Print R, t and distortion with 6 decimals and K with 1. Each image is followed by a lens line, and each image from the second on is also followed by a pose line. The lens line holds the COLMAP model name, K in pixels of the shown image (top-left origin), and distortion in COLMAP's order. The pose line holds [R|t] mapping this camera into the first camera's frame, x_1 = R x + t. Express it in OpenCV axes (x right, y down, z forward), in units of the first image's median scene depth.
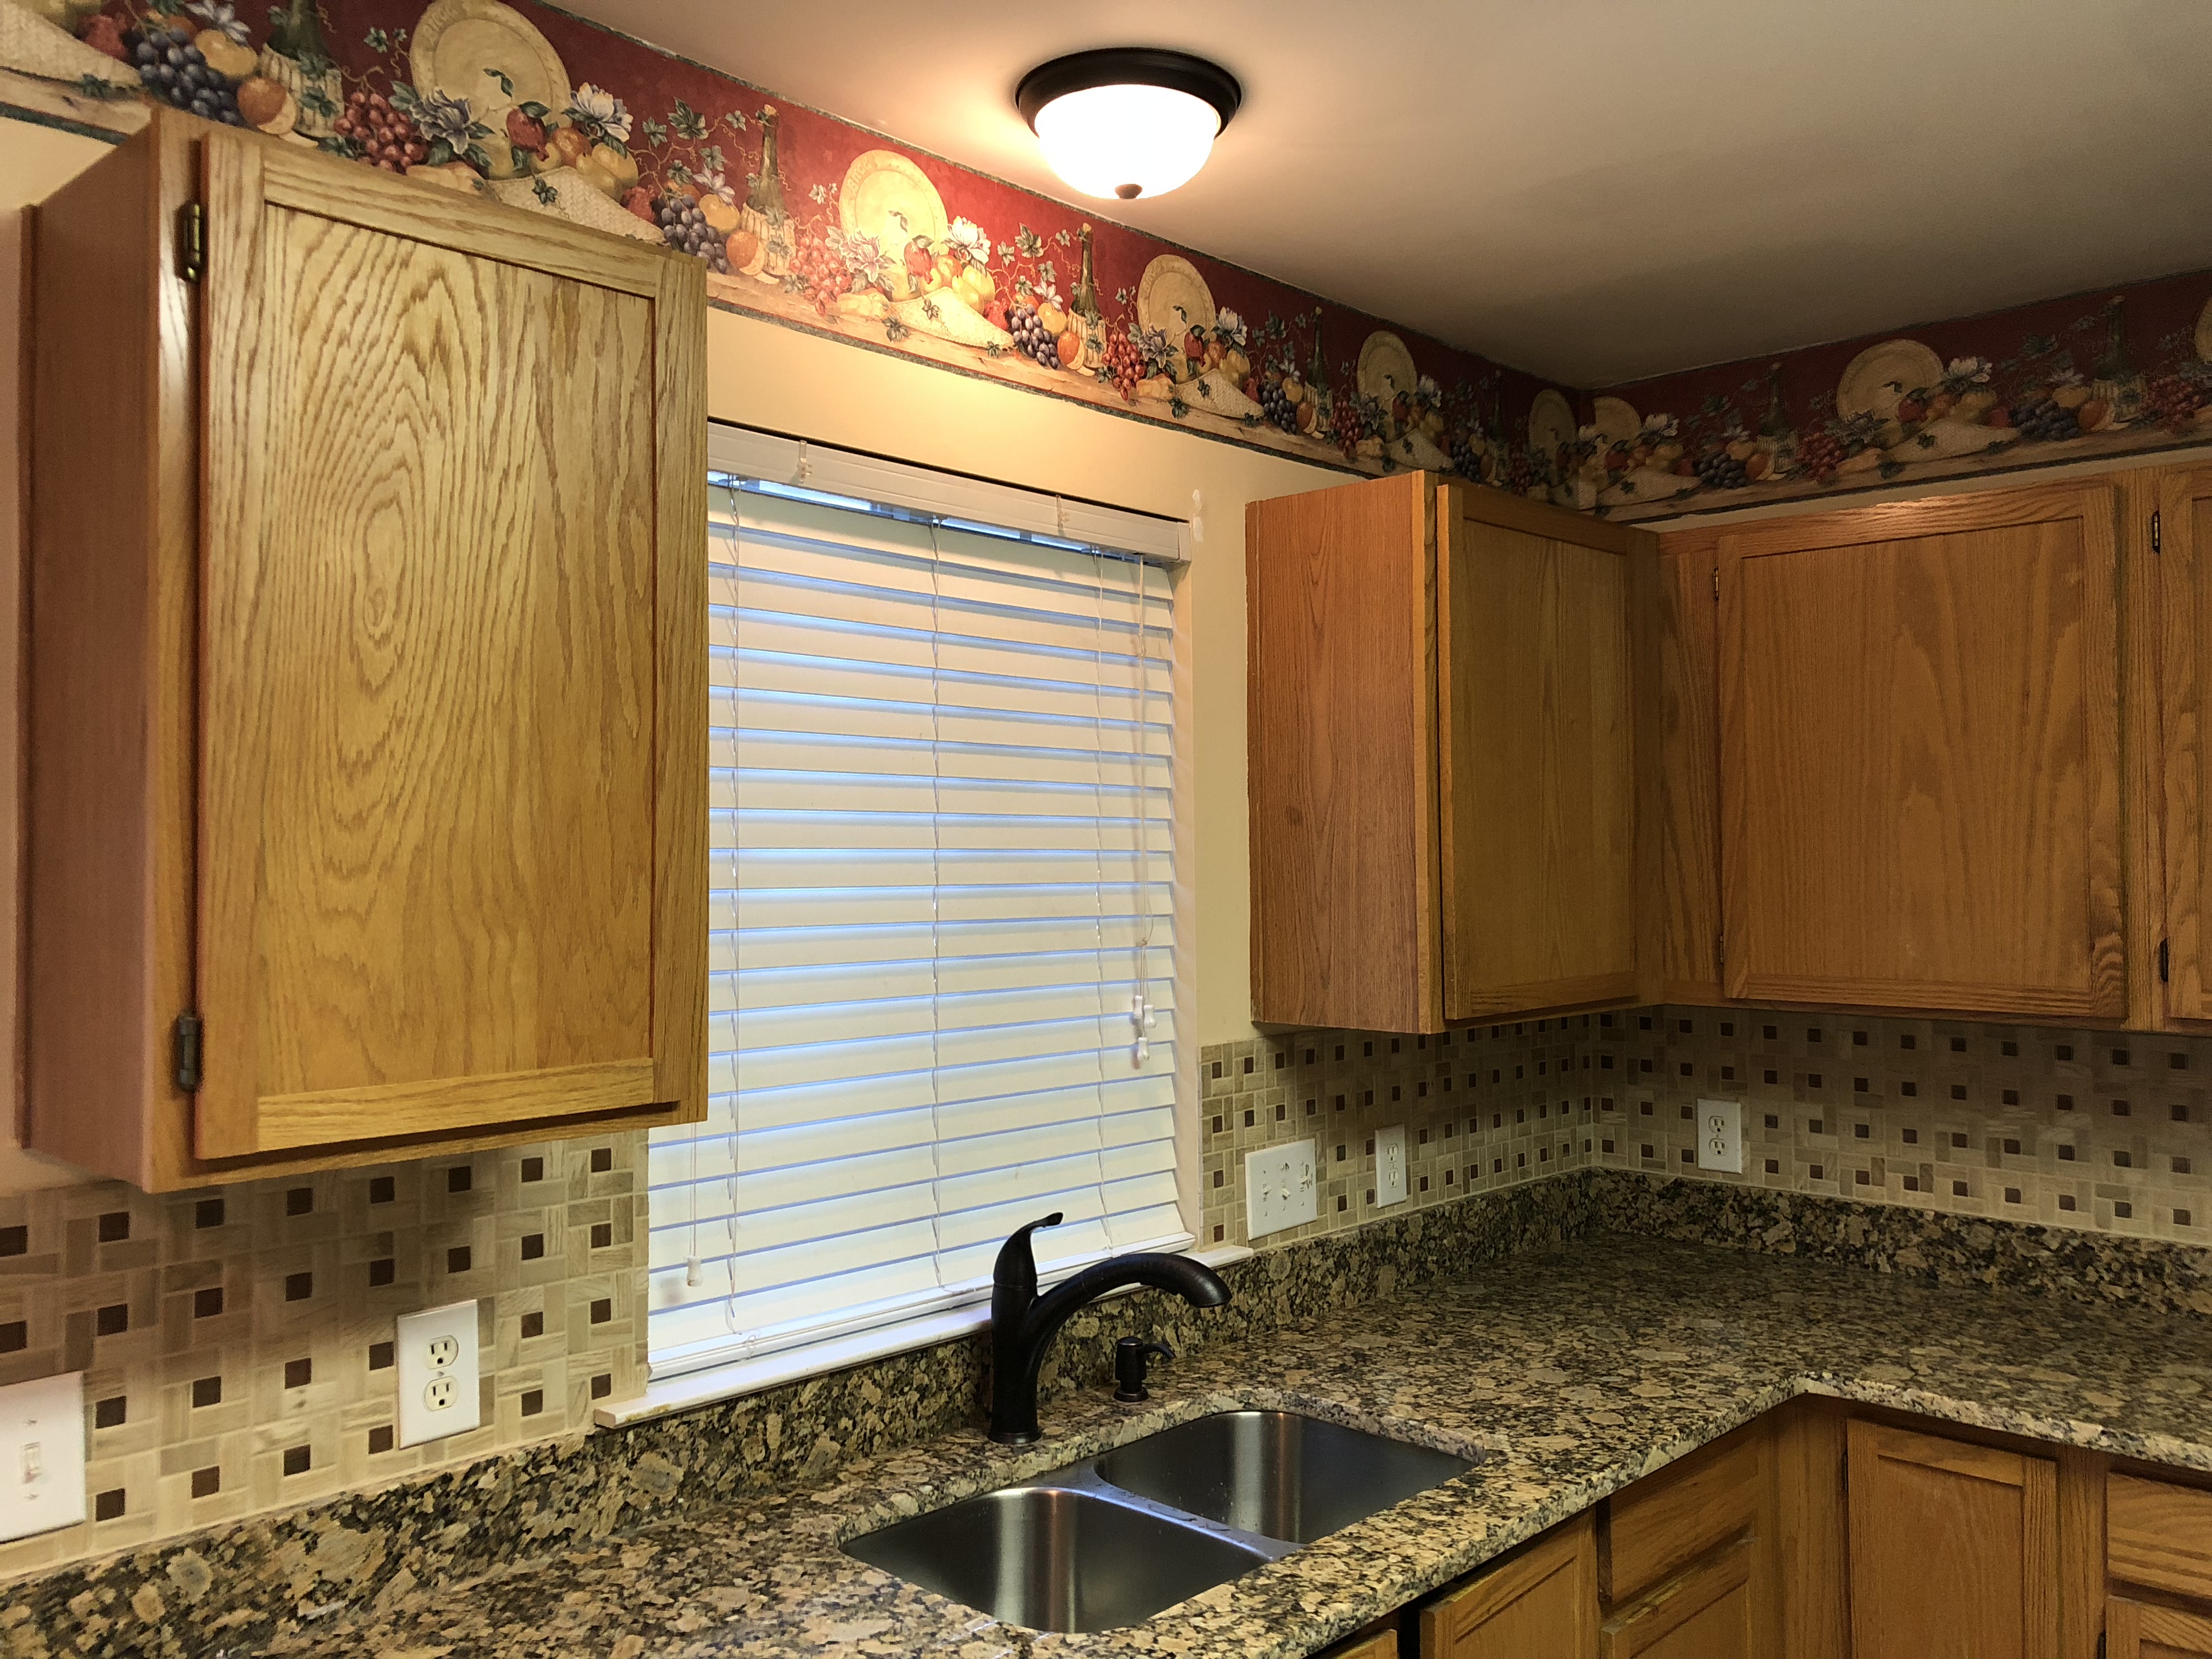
lens RADIAL K [[1810.7, 0, 1104.5], [0, 1810.7, 811.9], [0, 0, 1]] dist [0.043013, -0.035345]
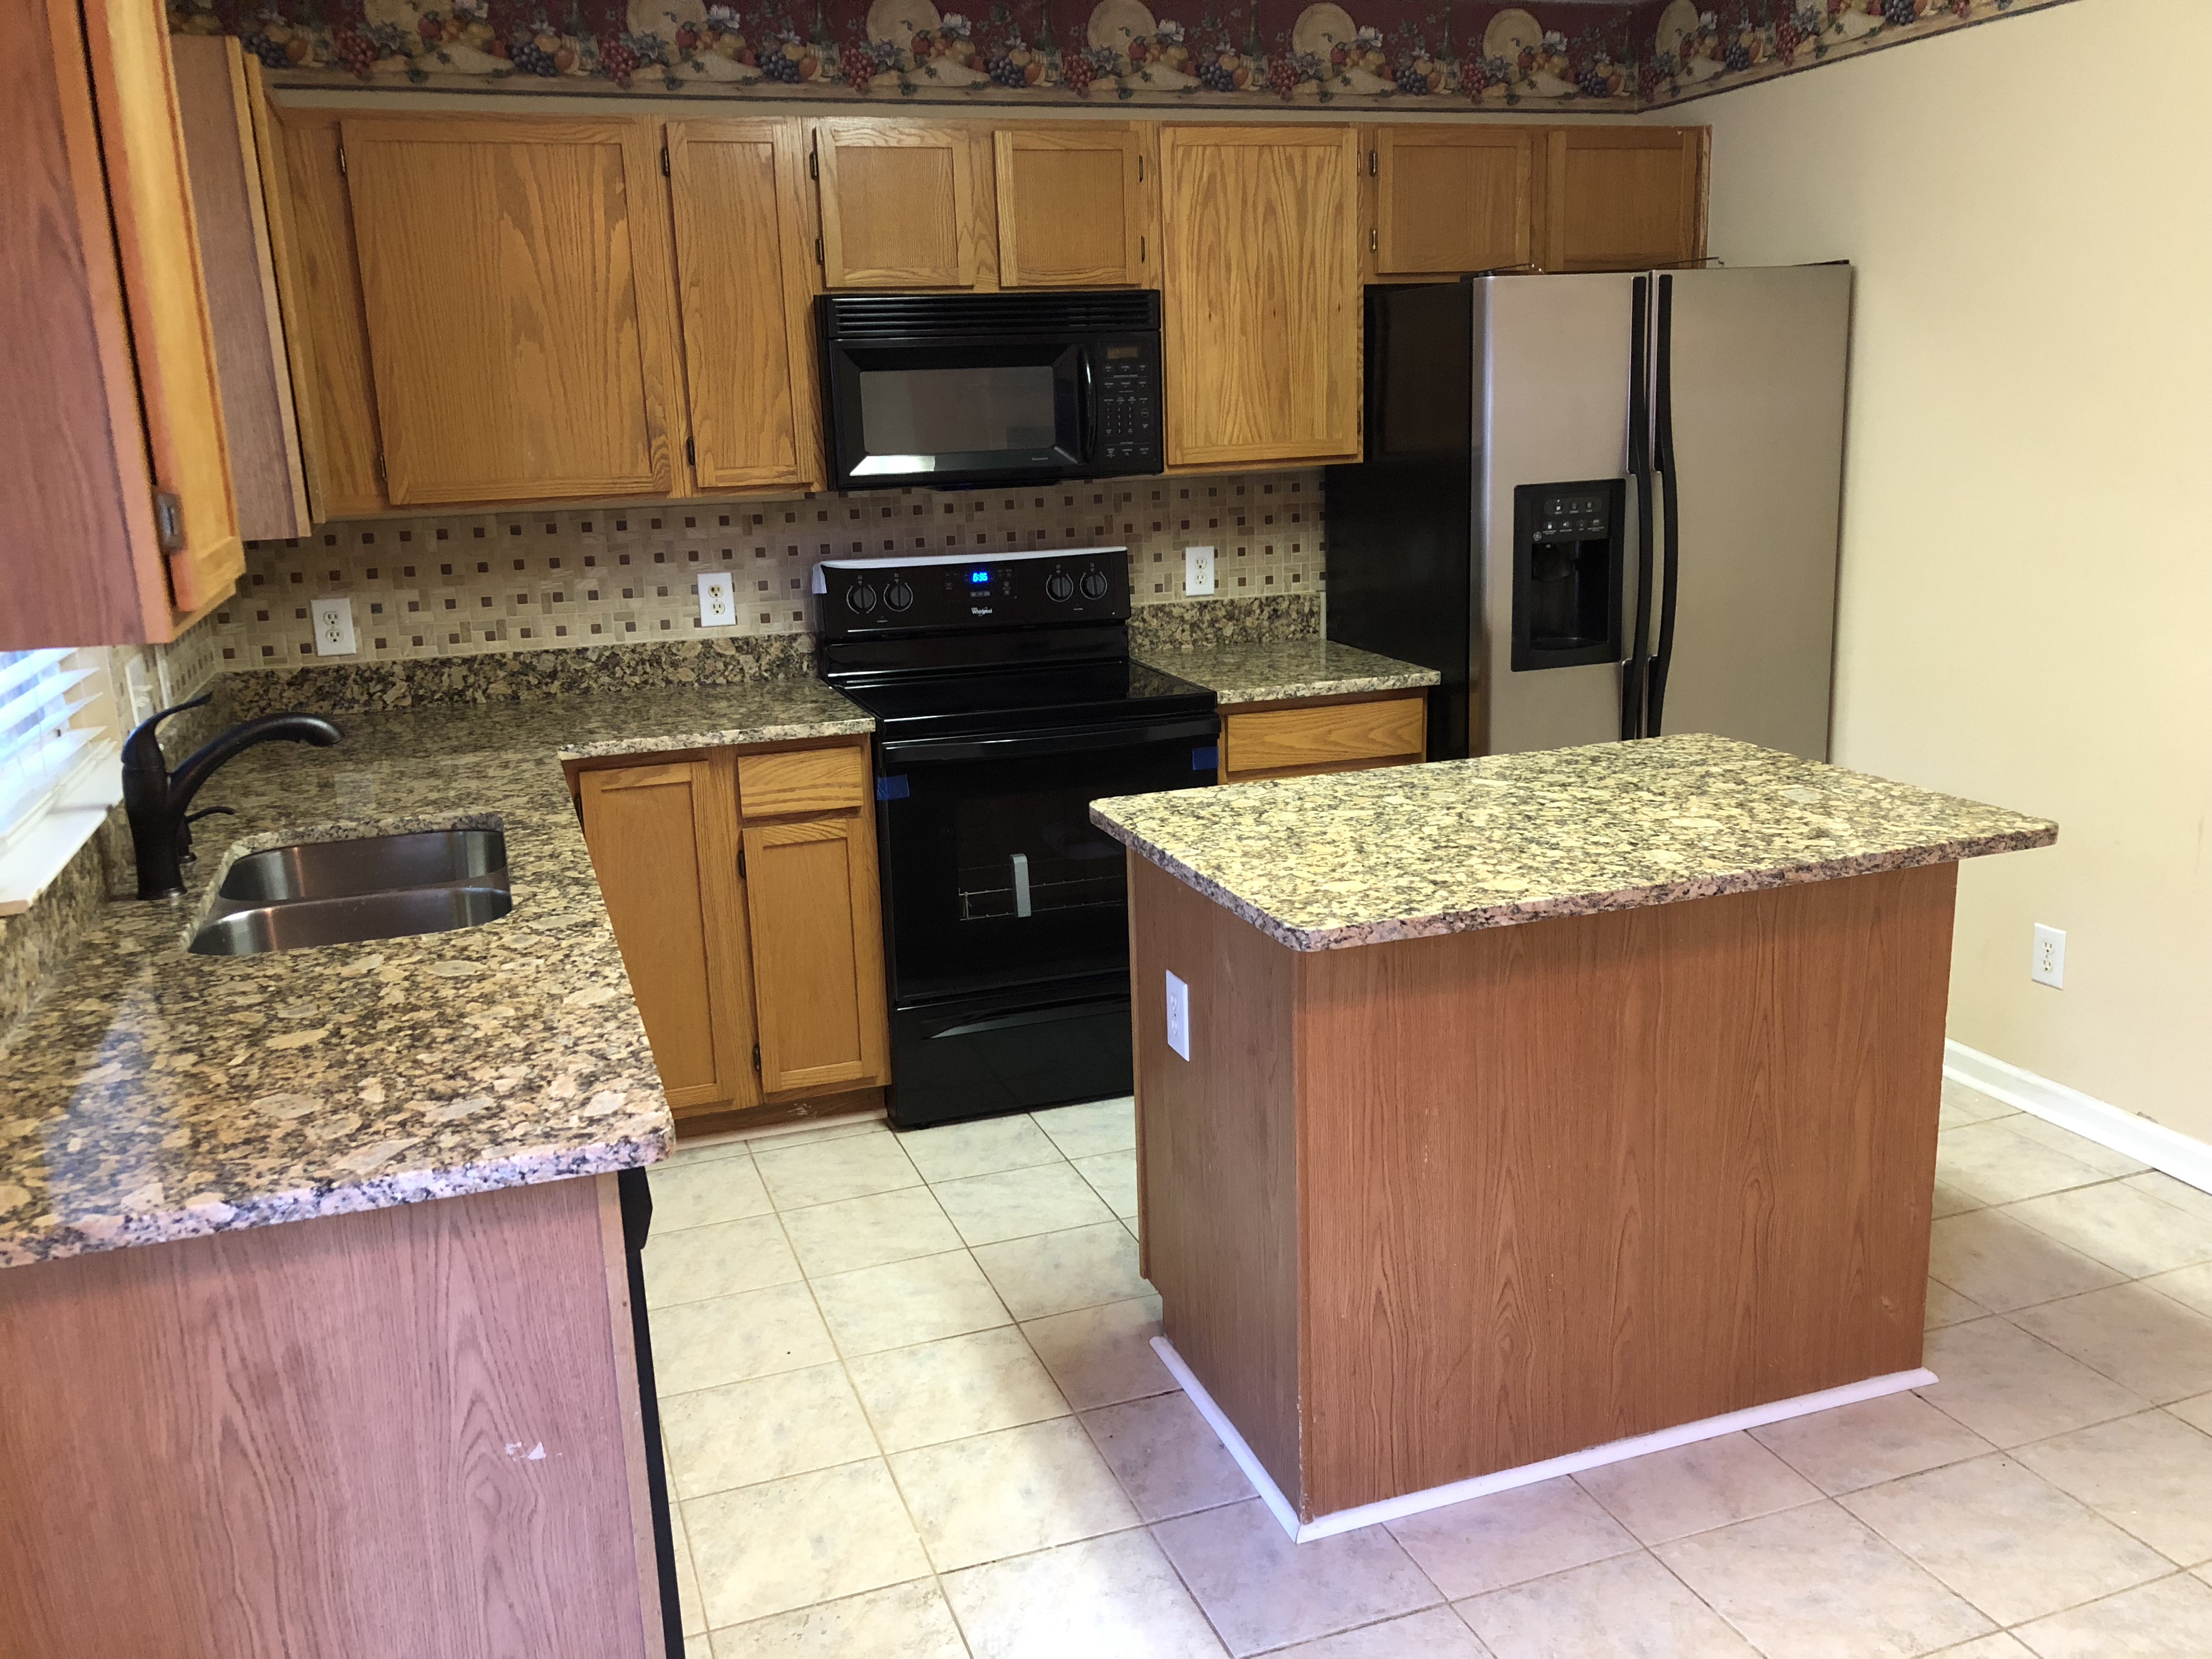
lens RADIAL K [[1810.7, 0, 1060.2], [0, 1810.7, 828.3], [0, 0, 1]] dist [0.043013, -0.035345]
pose [[0.472882, -0.216301, 0.854164, -0.712864], [0.013617, 0.971079, 0.238369, 0.029220], [-0.881020, -0.101089, 0.462152, -0.036643]]
